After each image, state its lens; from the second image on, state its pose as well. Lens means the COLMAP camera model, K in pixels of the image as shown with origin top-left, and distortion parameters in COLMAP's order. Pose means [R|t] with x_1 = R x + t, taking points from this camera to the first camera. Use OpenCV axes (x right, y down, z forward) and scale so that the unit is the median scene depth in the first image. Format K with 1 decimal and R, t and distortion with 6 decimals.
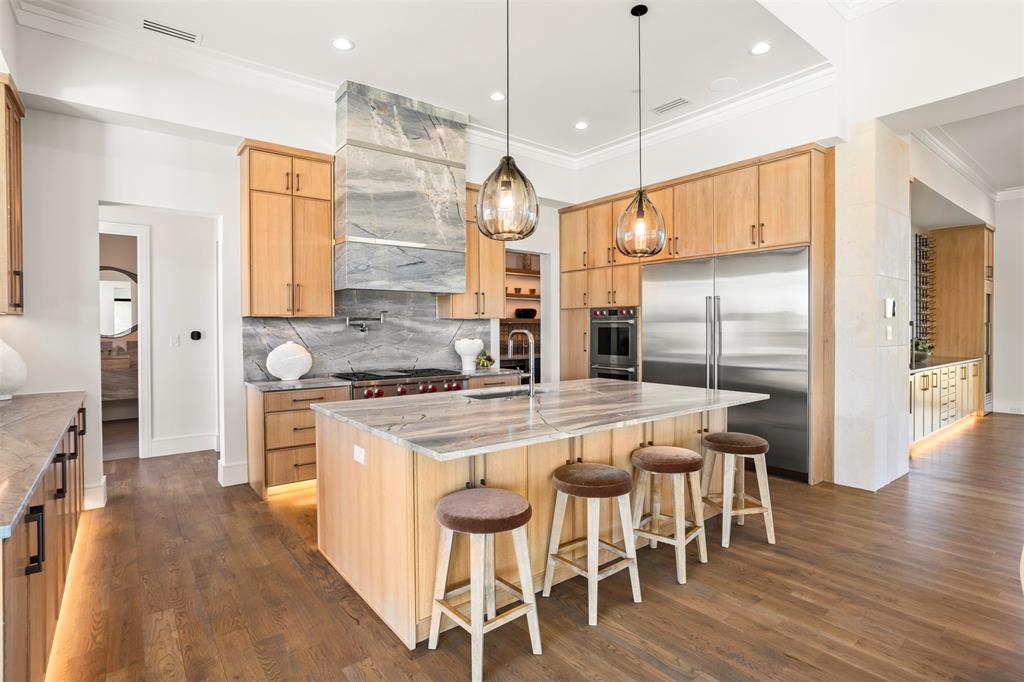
lens RADIAL K [[513.7, 0, 507.2], [0, 513.7, 330.4], [0, 0, 1]] dist [-0.024708, 0.001699]
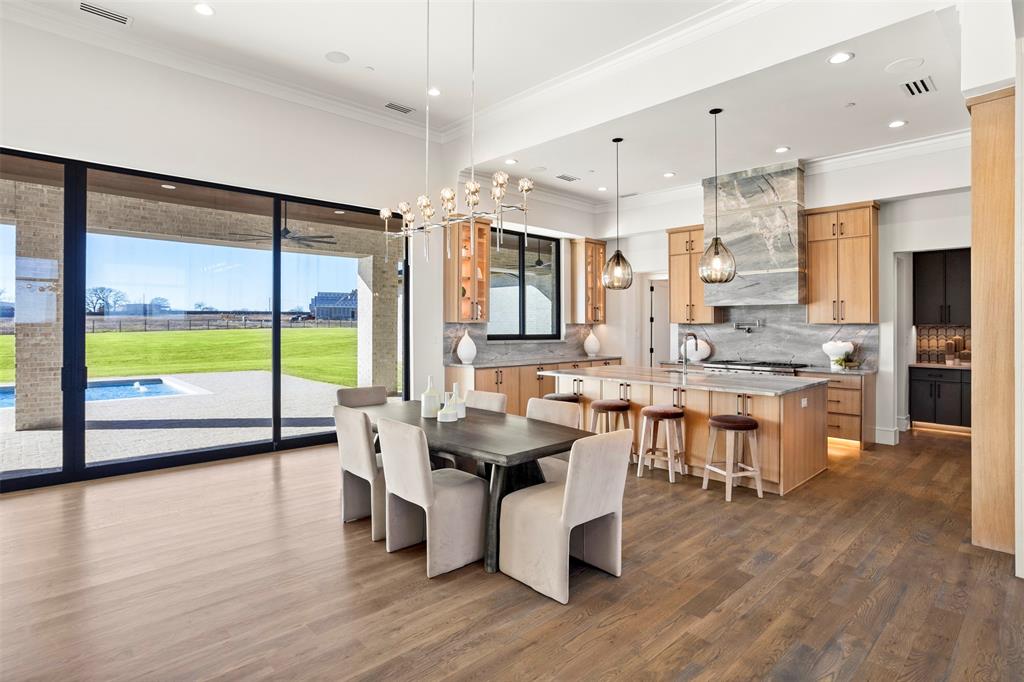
lens RADIAL K [[513.7, 0, 507.2], [0, 513.7, 330.4], [0, 0, 1]] dist [-0.024708, 0.001699]
pose [[0.097314, 0.013127, -0.995167, 1.119161], [-0.004034, 0.999910, 0.012795, -0.022119], [0.995246, 0.002769, 0.097358, 0.191863]]
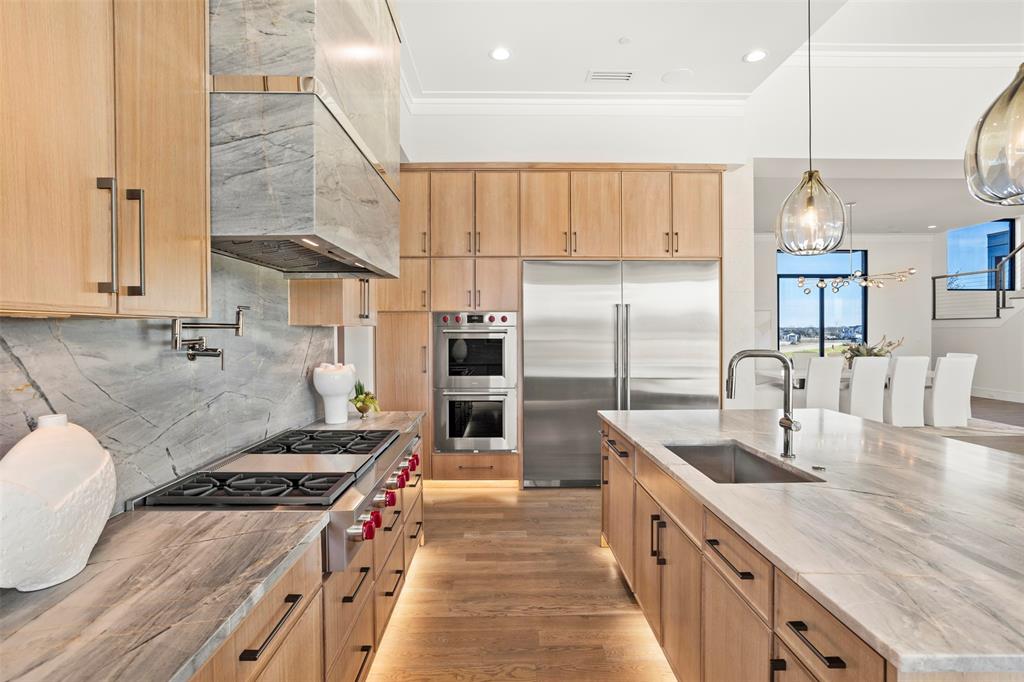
lens RADIAL K [[513.7, 0, 507.2], [0, 513.7, 330.4], [0, 0, 1]] dist [-0.024708, 0.001699]
pose [[0.595023, 0.000475, 0.803708, -0.454251], [0.009295, 0.999929, -0.007472, -0.014284], [-0.803655, 0.011916, 0.594977, 0.628742]]
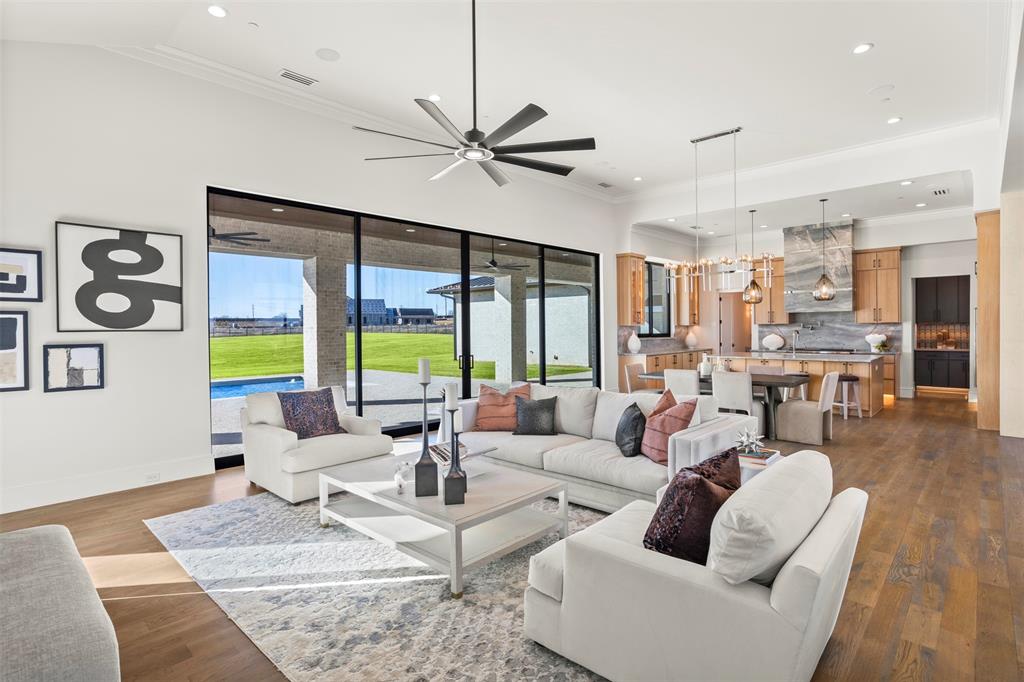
lens RADIAL K [[502.0, 0, 512.0], [0, 502.0, 341.0], [0, 0, 1]] dist [-0.016180, 0.001091]
pose [[0.159630, 0.026957, -0.986809, 1.654749], [0.010241, 0.999528, 0.028962, -0.026615], [0.987124, -0.014729, 0.159279, -0.605938]]
